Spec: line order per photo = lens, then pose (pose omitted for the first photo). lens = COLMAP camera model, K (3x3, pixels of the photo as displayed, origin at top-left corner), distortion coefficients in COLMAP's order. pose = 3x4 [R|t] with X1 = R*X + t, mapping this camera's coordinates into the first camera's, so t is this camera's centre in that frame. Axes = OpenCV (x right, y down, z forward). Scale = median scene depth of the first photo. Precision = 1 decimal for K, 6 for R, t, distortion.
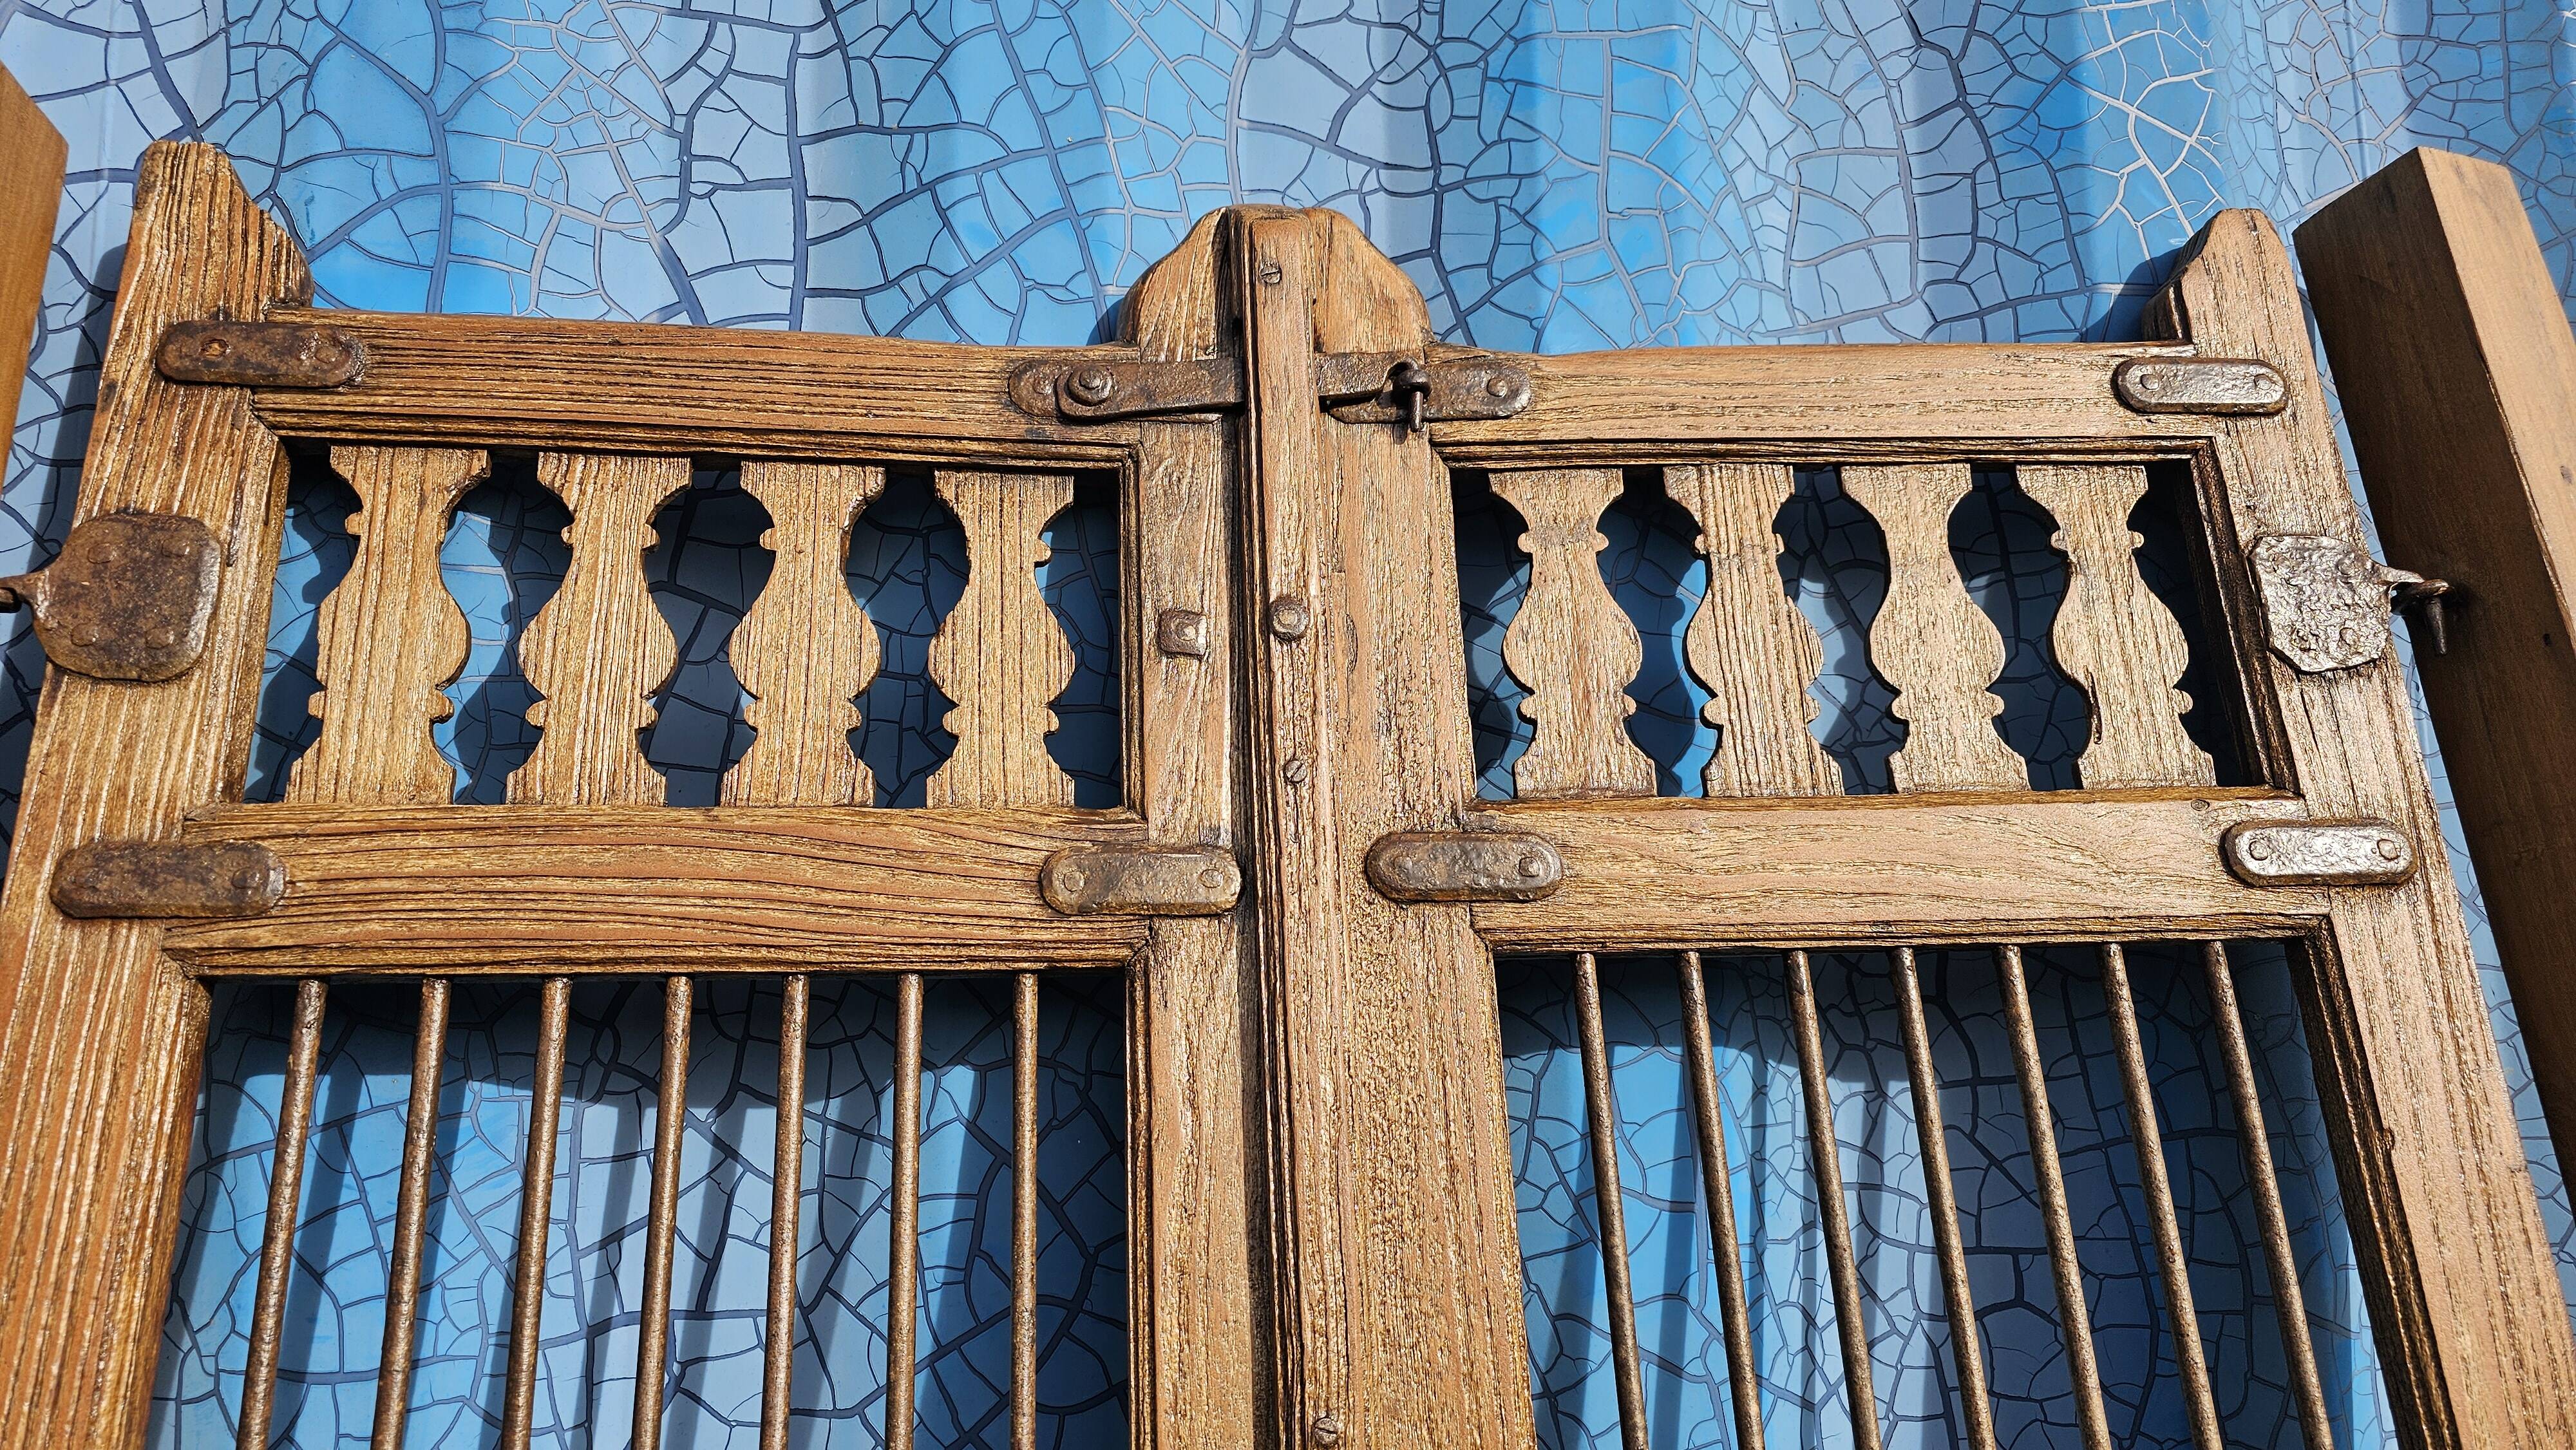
lens RADIAL K [[1749.2, 0, 1257.8], [0, 1749.2, 728.0], [0, 0, 1]] dist [0.039662, -0.040810]
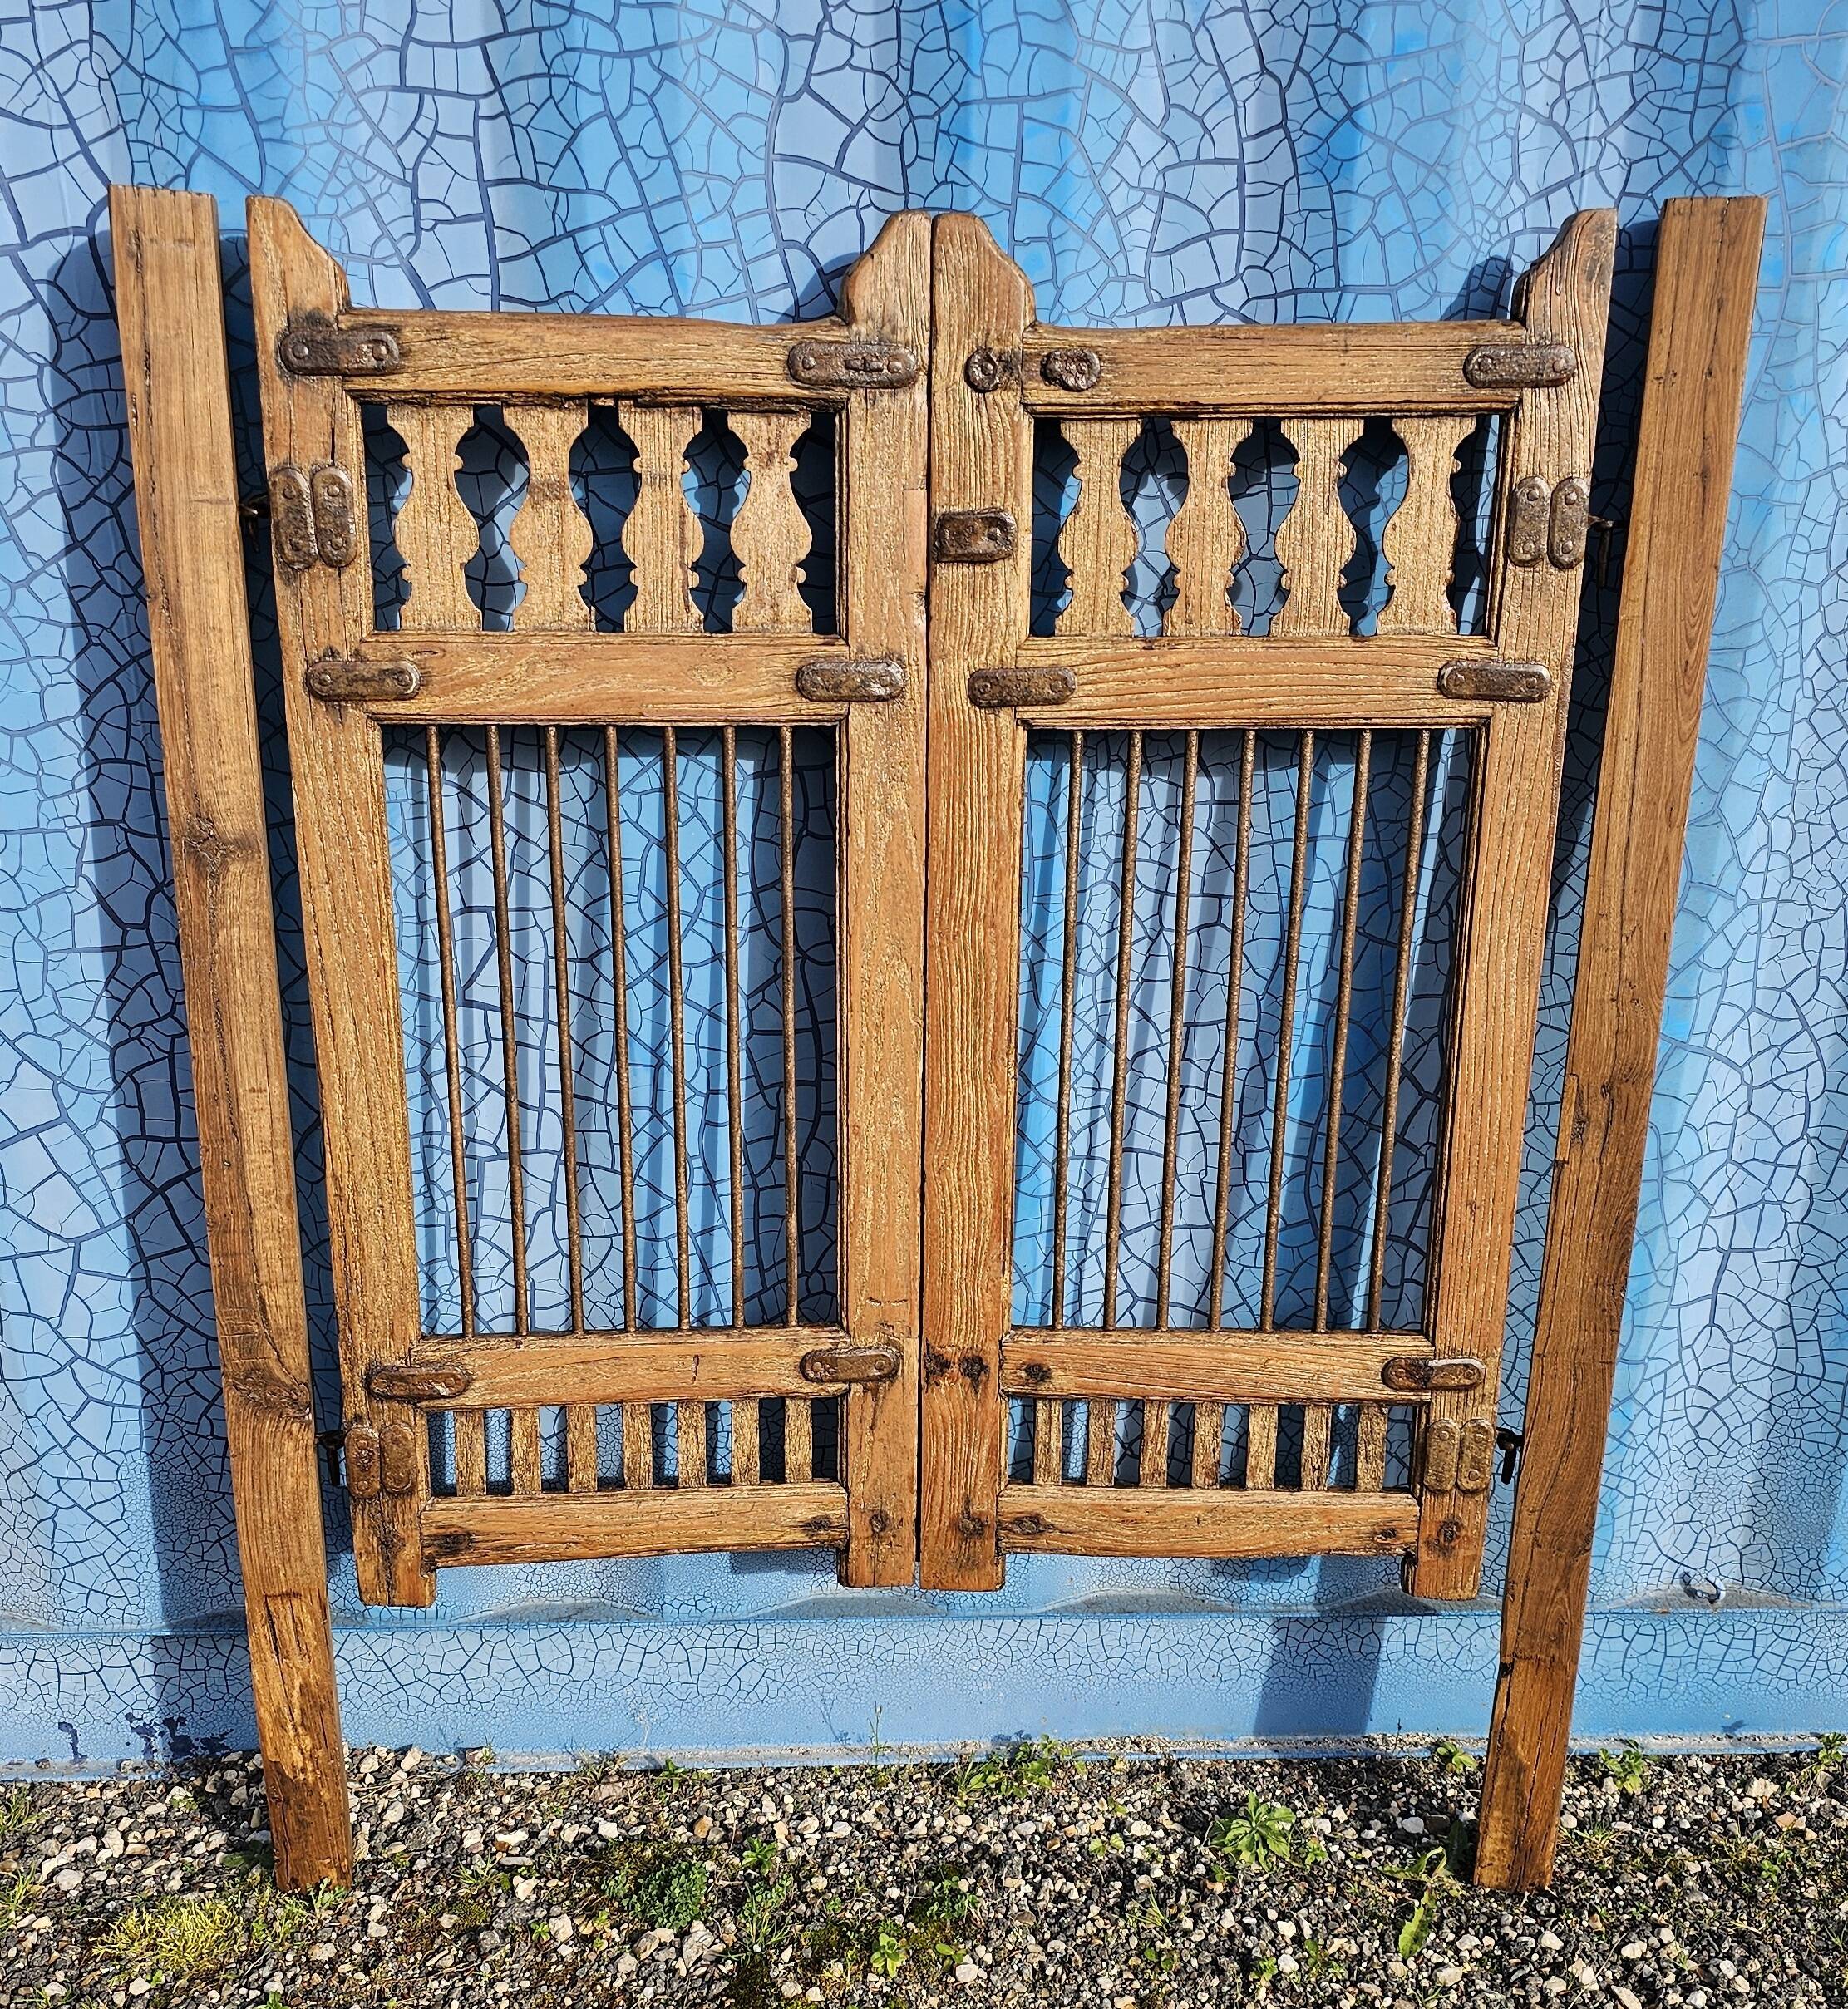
lens RADIAL K [[2245.4, 0, 926.4], [0, 2245.4, 1246.7], [0, 0, 1]] dist [0.024508, 0.000000]
pose [[0.995992, 0.048778, -0.074973, 0.331317], [-0.001709, 0.848438, 0.529292, -0.623913], [0.089427, -0.527042, 0.845121, -1.177427]]
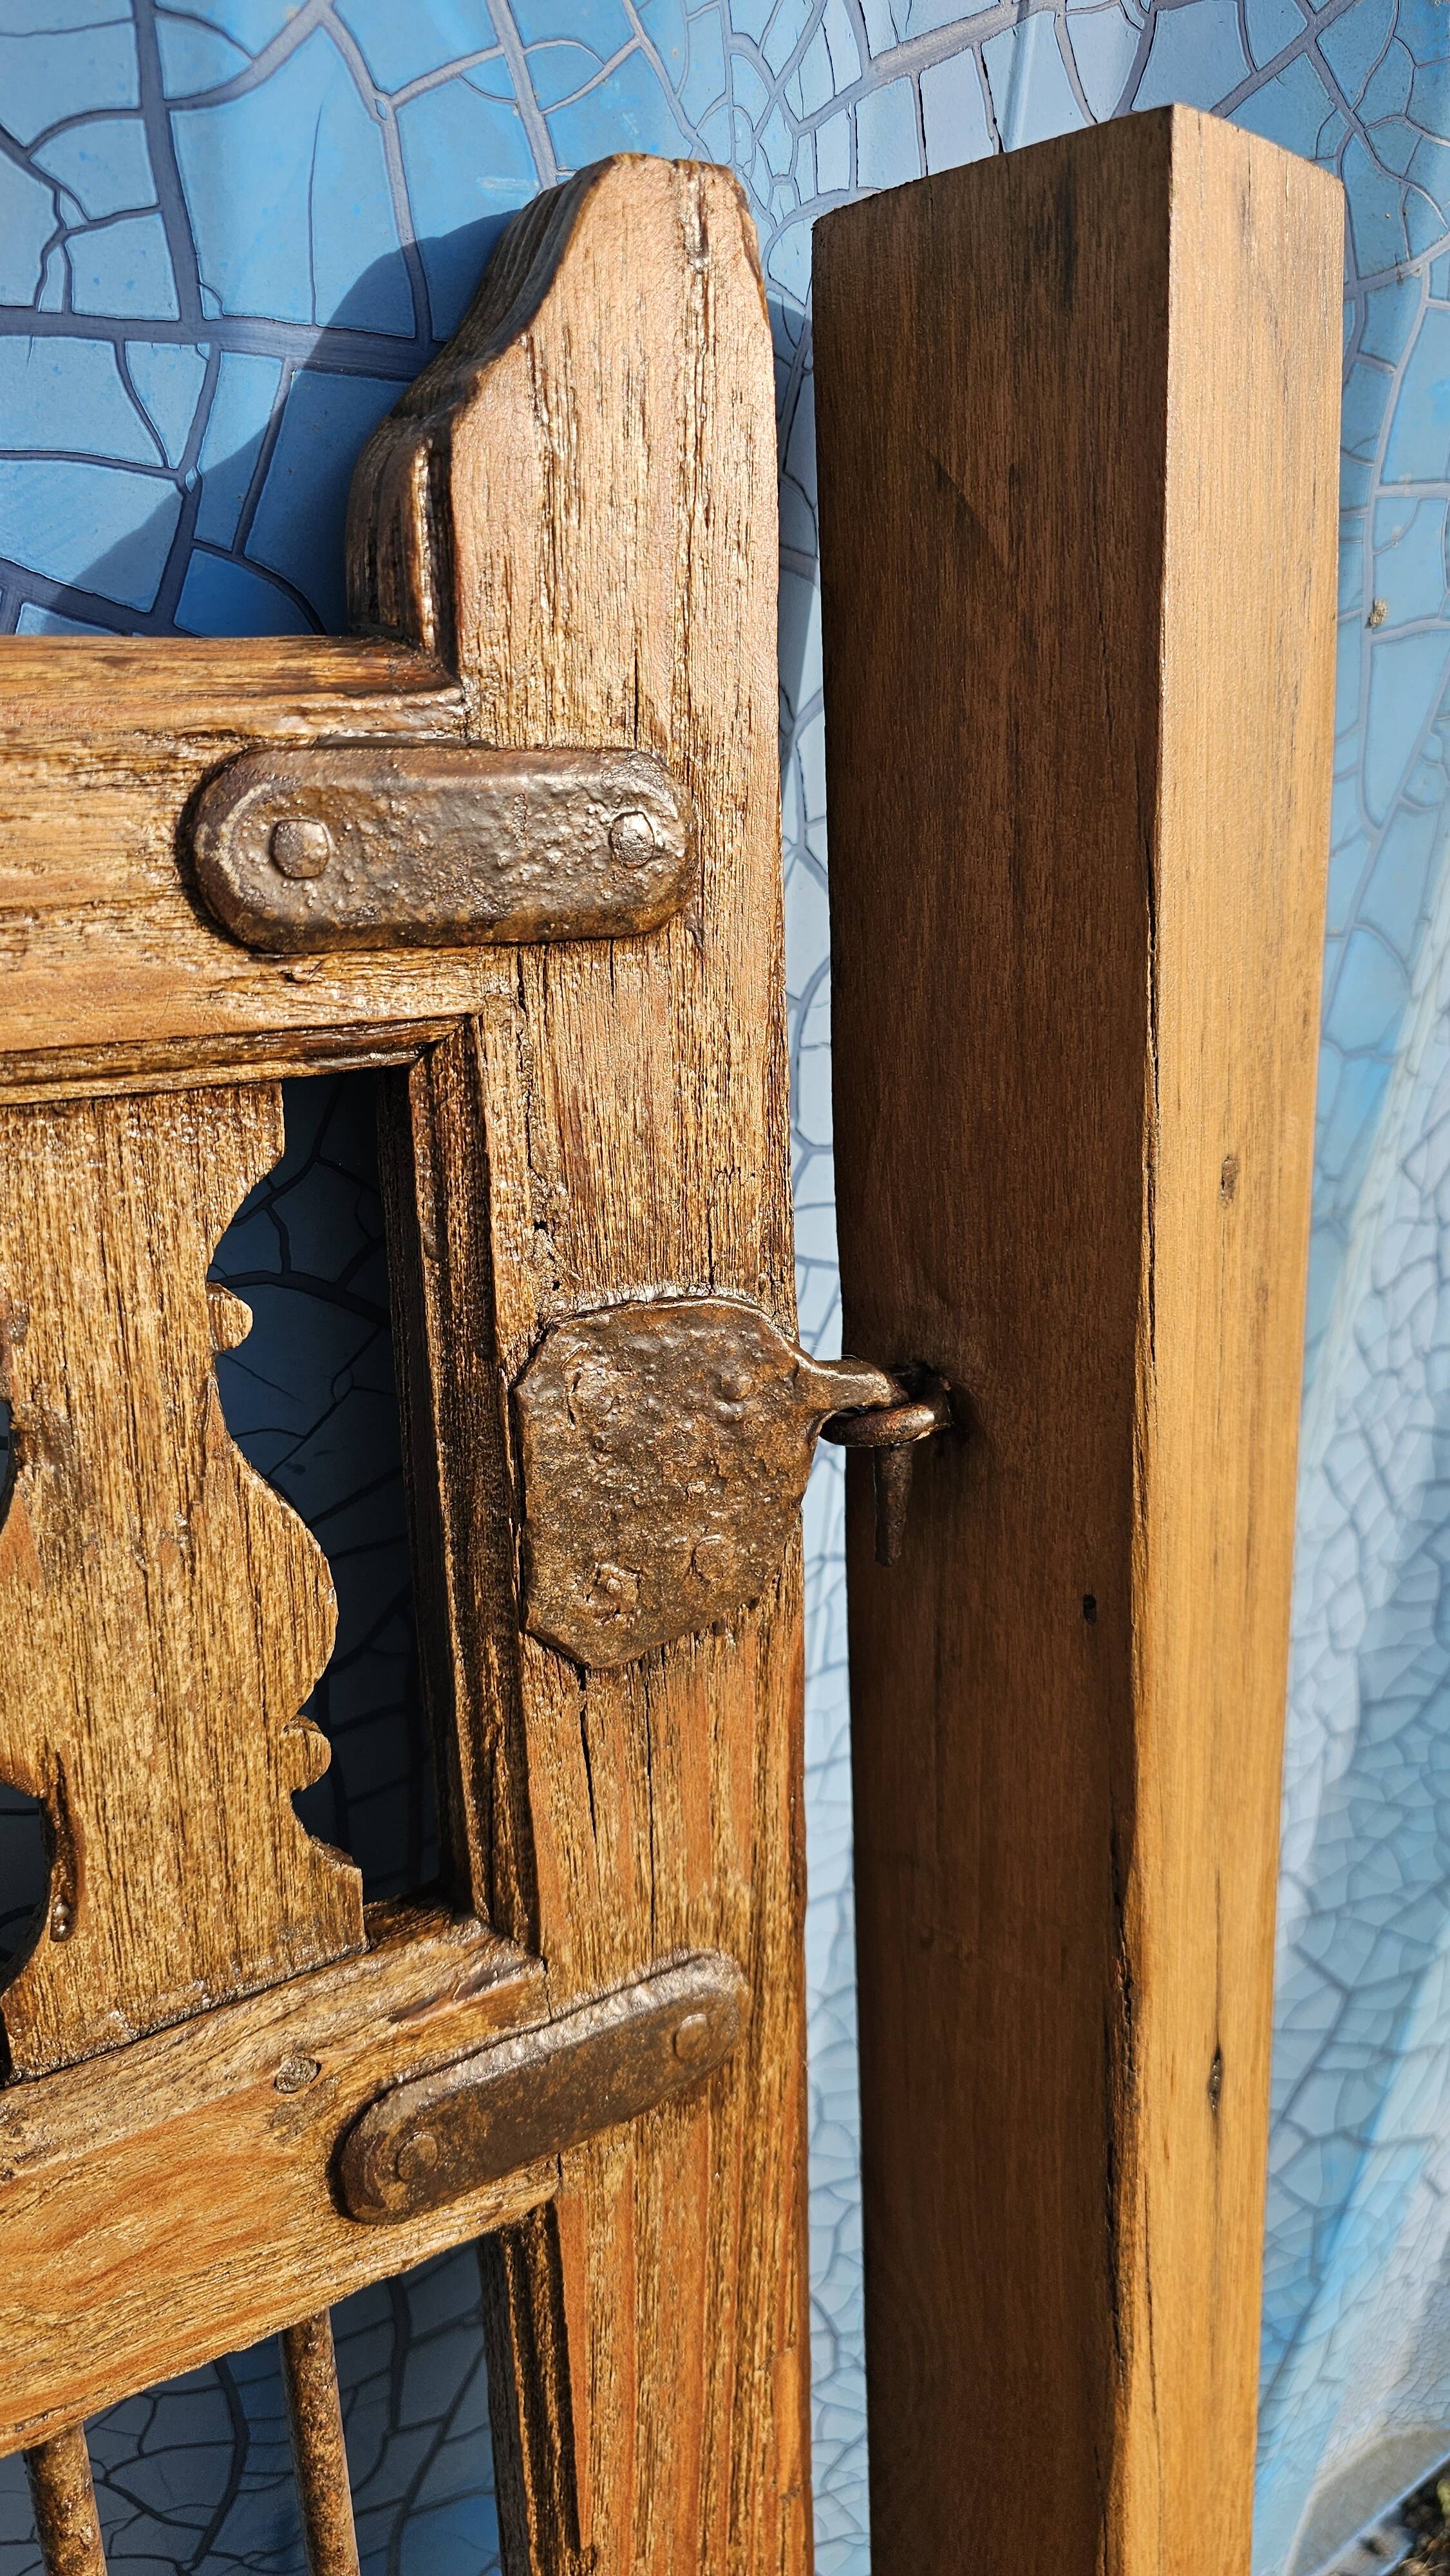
lens RADIAL K [[1749.2, 0, 733.4], [0, 1749.2, 1270.4], [0, 0, 1]] dist [0.039662, -0.040810]
pose [[0.882896, -0.110393, 0.456409, 0.429129], [-0.158996, 0.844278, 0.511776, -0.307663], [-0.441832, -0.524412, 0.727858, 0.710862]]
